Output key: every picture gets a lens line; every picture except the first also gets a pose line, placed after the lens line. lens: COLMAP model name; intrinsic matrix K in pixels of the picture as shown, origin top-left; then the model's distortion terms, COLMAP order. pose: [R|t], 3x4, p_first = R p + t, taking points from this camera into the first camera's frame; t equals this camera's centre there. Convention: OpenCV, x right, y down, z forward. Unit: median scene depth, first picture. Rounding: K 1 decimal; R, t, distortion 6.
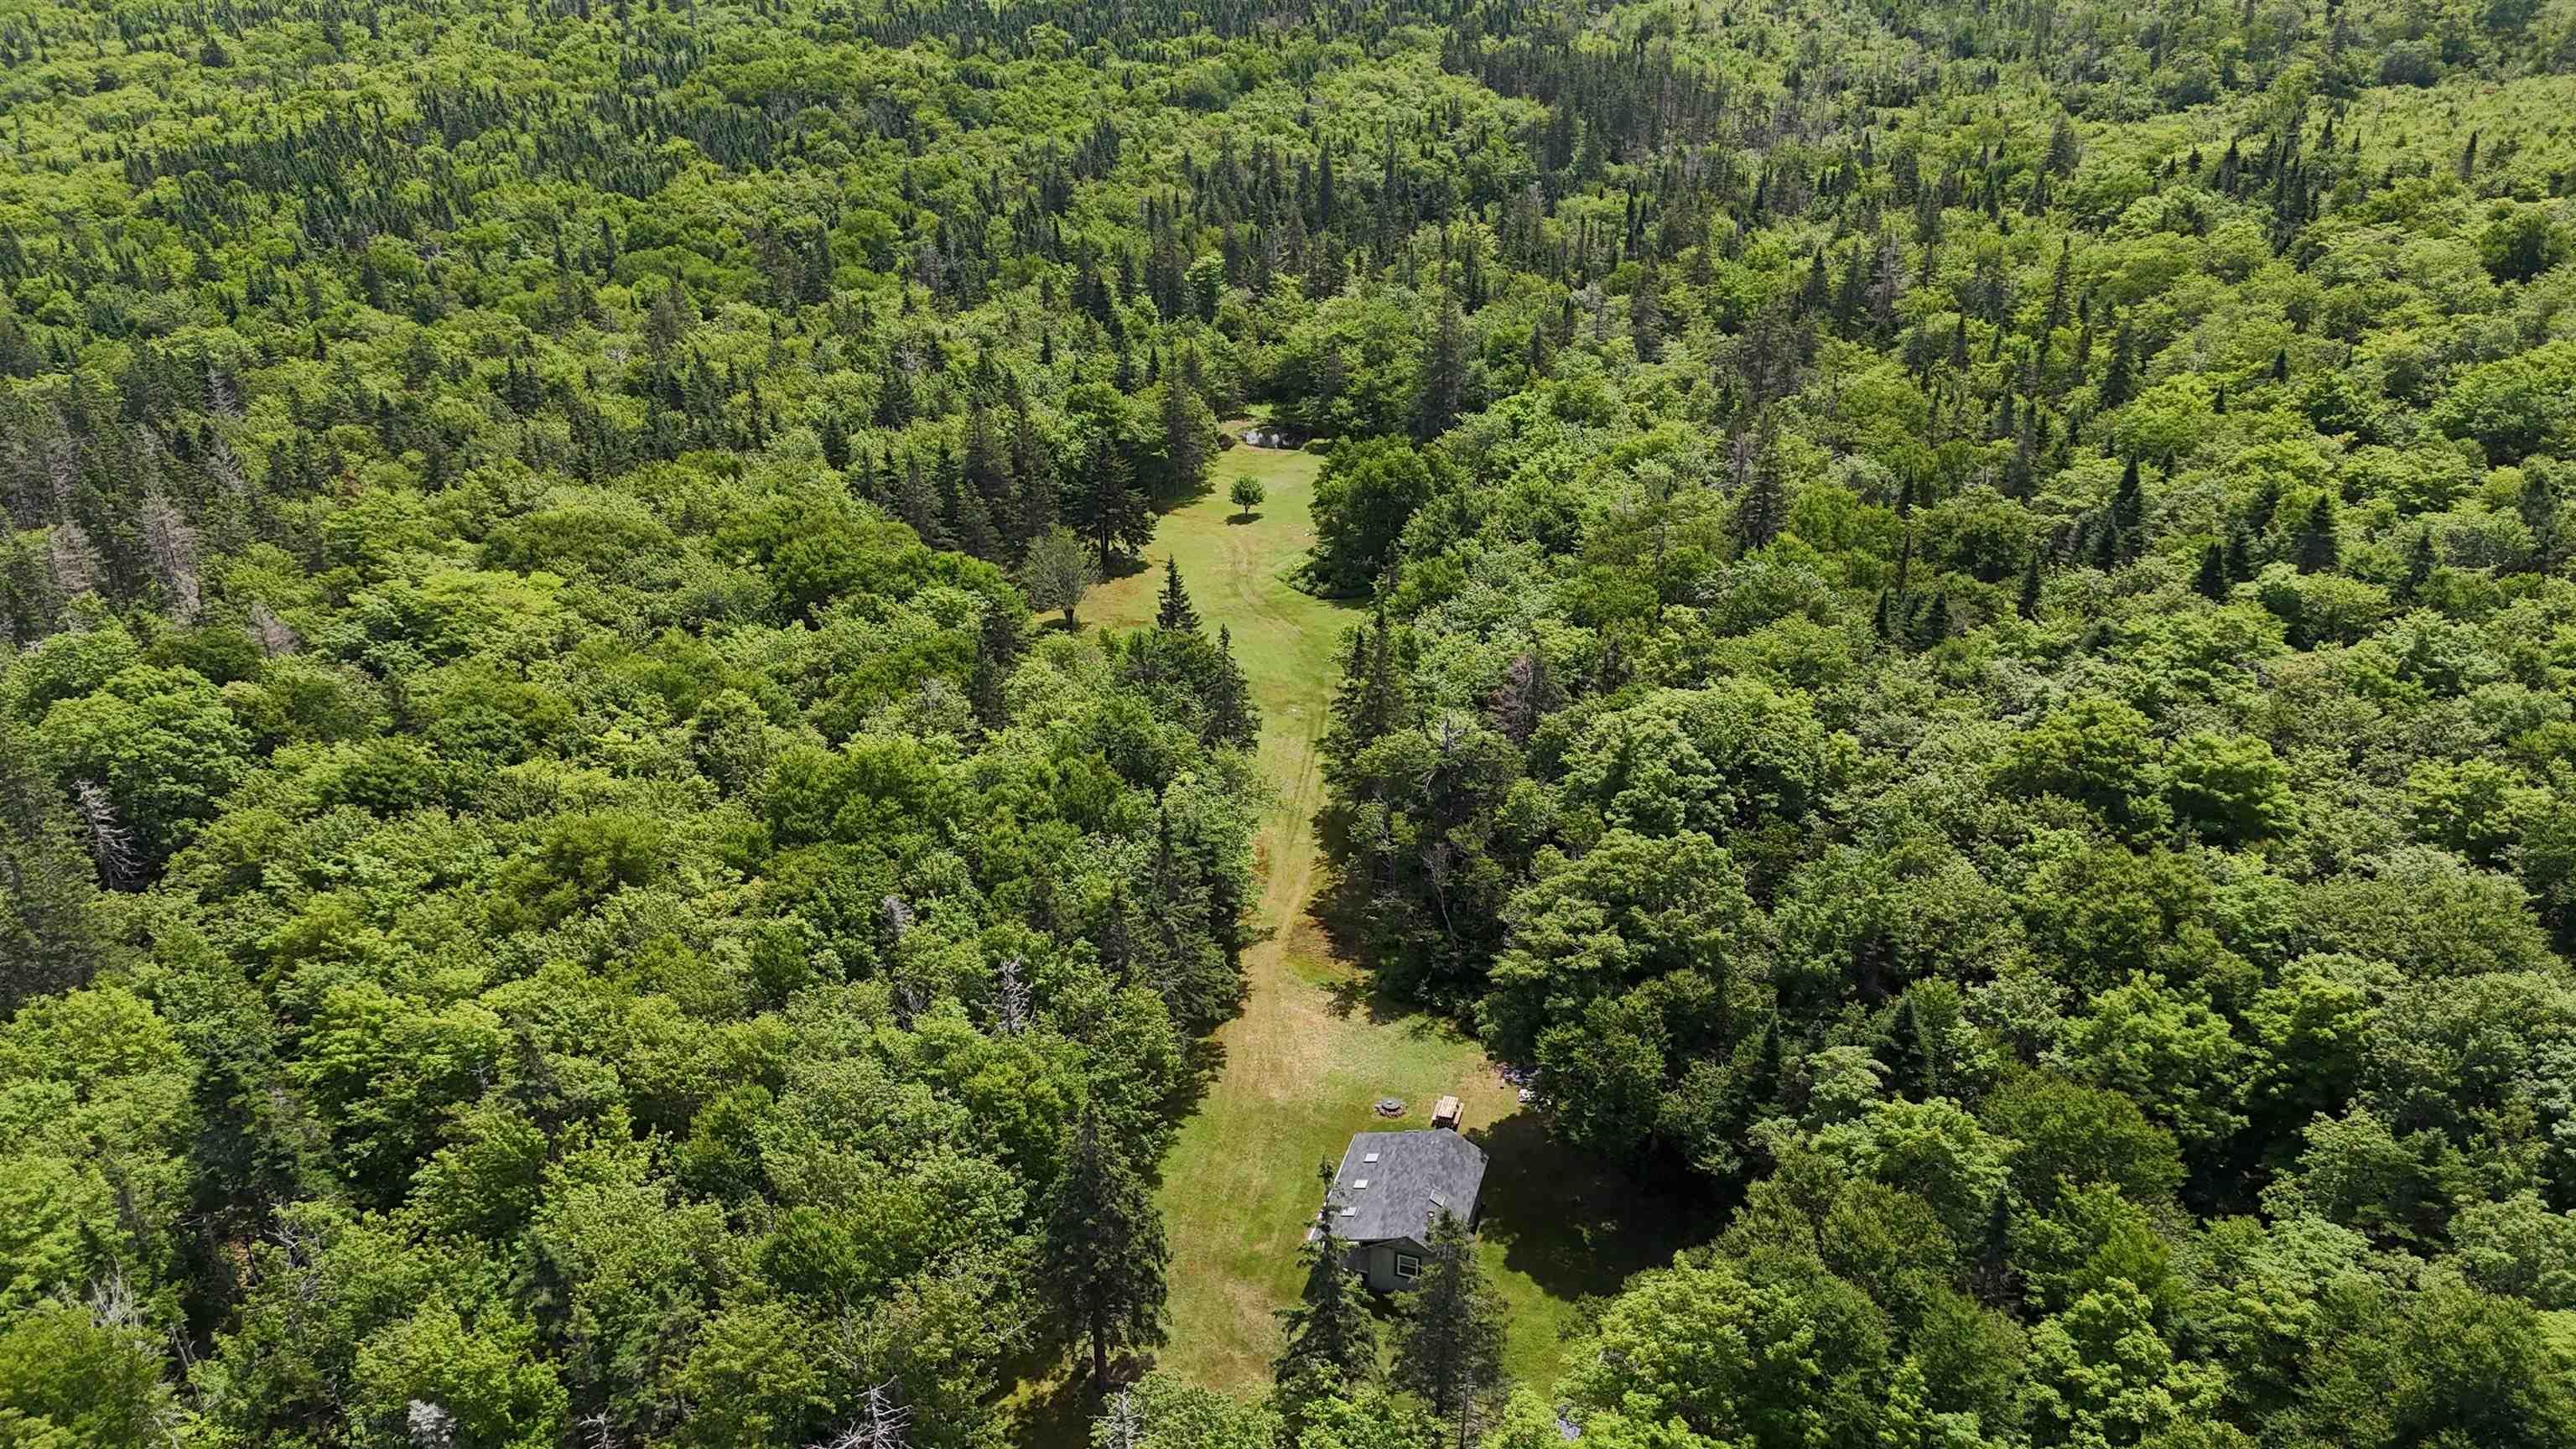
lens RADIAL K [[1911.8, 0, 1301.9], [0, 1911.8, 730.6], [0, 0, 1]] dist [0.073258, -0.064294]
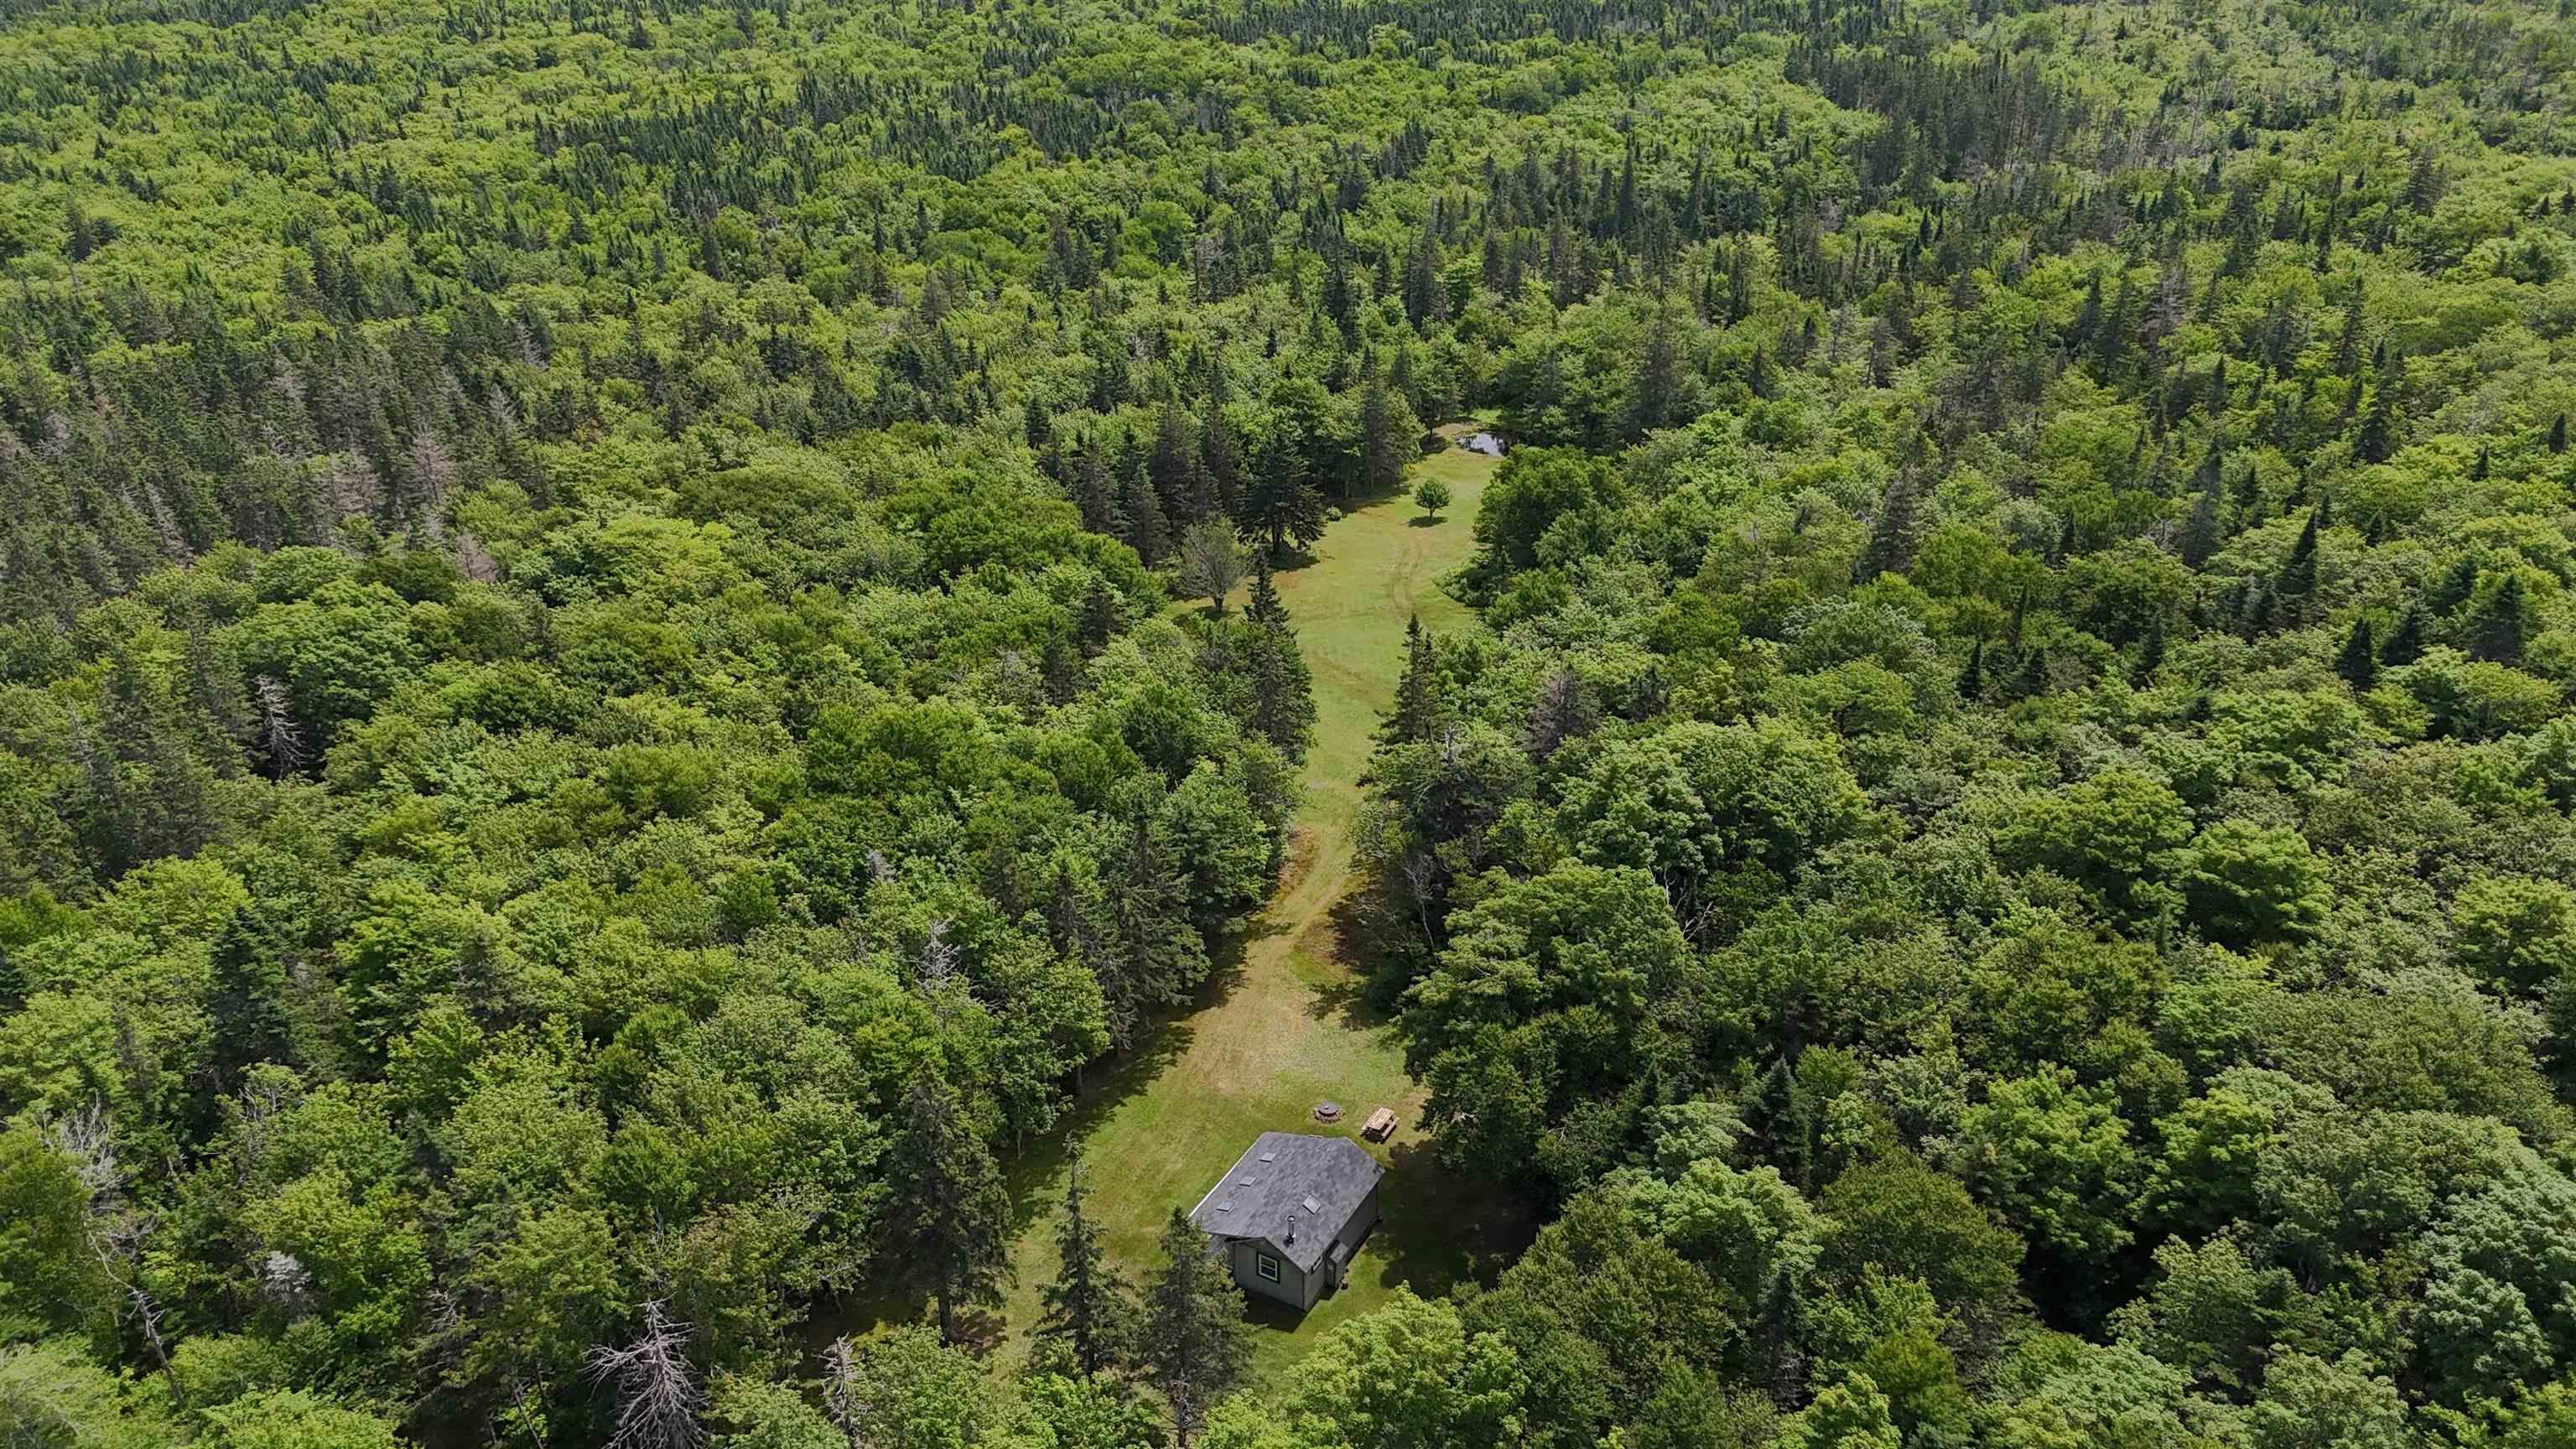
lens RADIAL K [[1911.8, 0, 1301.9], [0, 1911.8, 730.6], [0, 0, 1]] dist [0.073258, -0.064294]
pose [[0.978122, 0.091124, -0.187012, 0.137649], [-0.091194, 0.995799, 0.008248, -0.005796], [0.186978, 0.008986, 0.982323, 0.009721]]
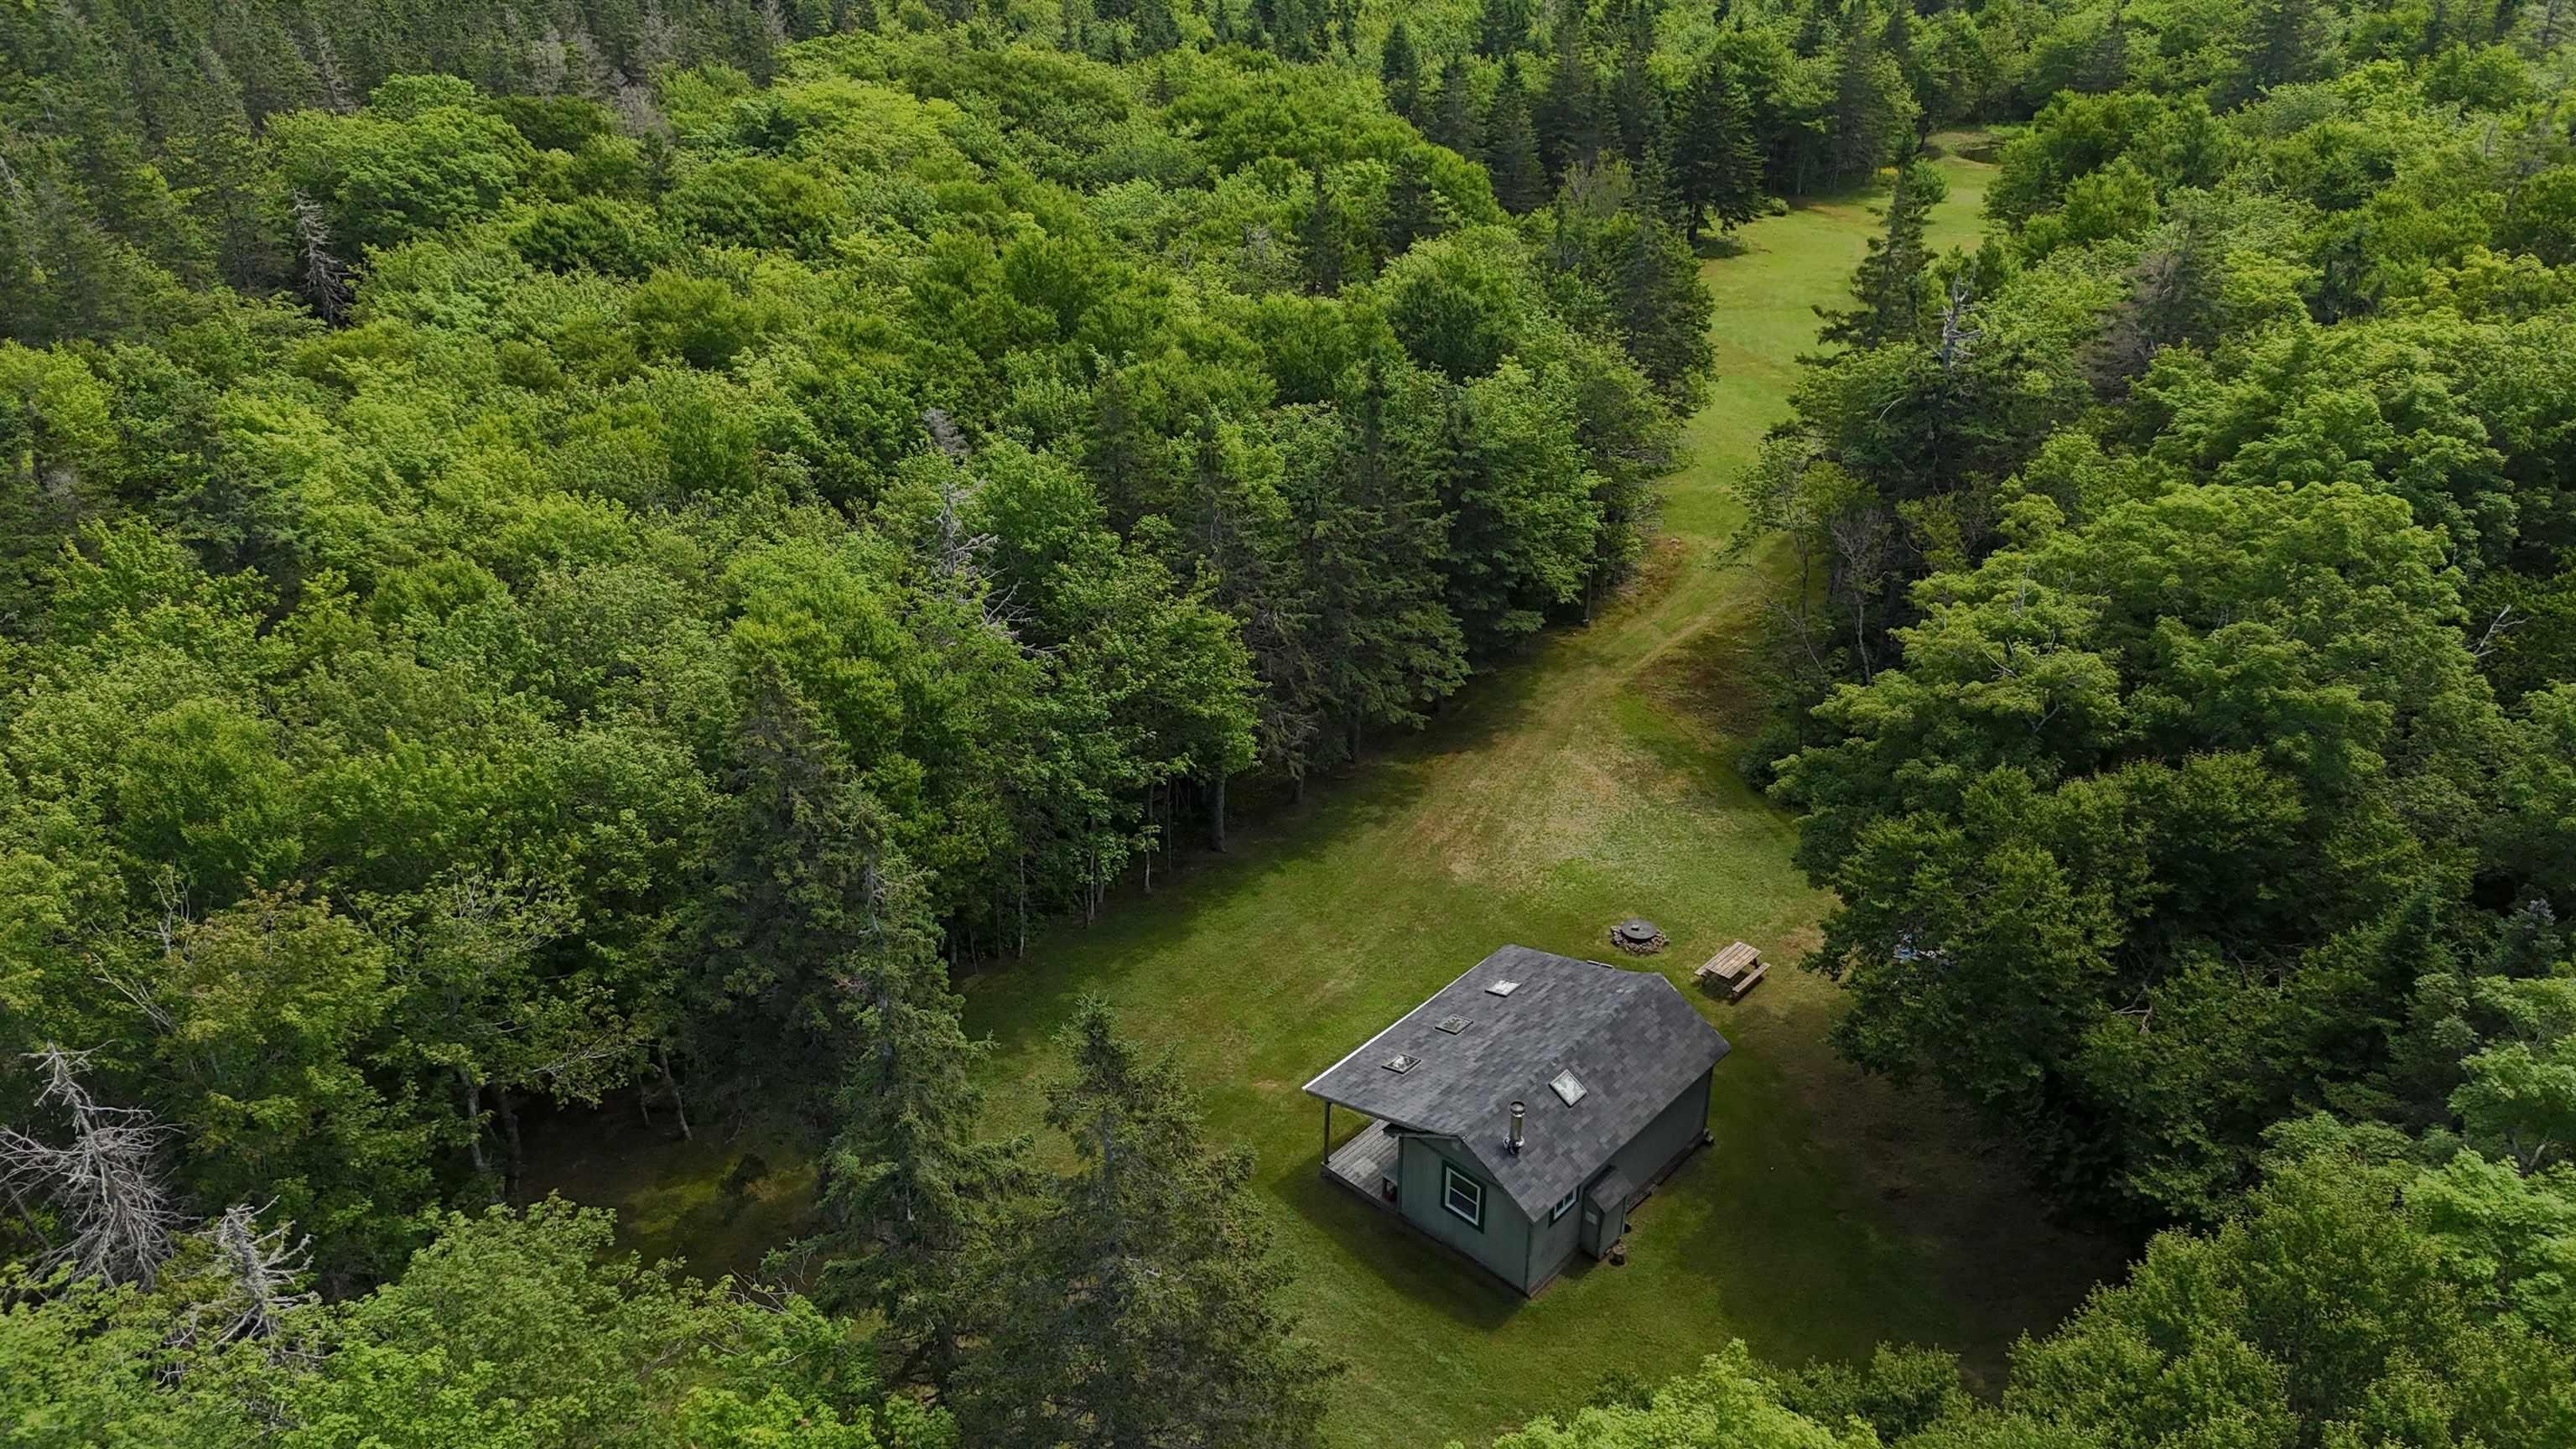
lens RADIAL K [[1892.8, 0, 1283.6], [0, 1892.8, 770.7], [0, 0, 1]] dist [0.074082, -0.103555]
pose [[0.899009, 0.224834, -0.375810, 0.102301], [-0.195063, 0.973904, 0.116026, 0.072365], [0.392089, -0.031001, 0.919405, 0.313195]]
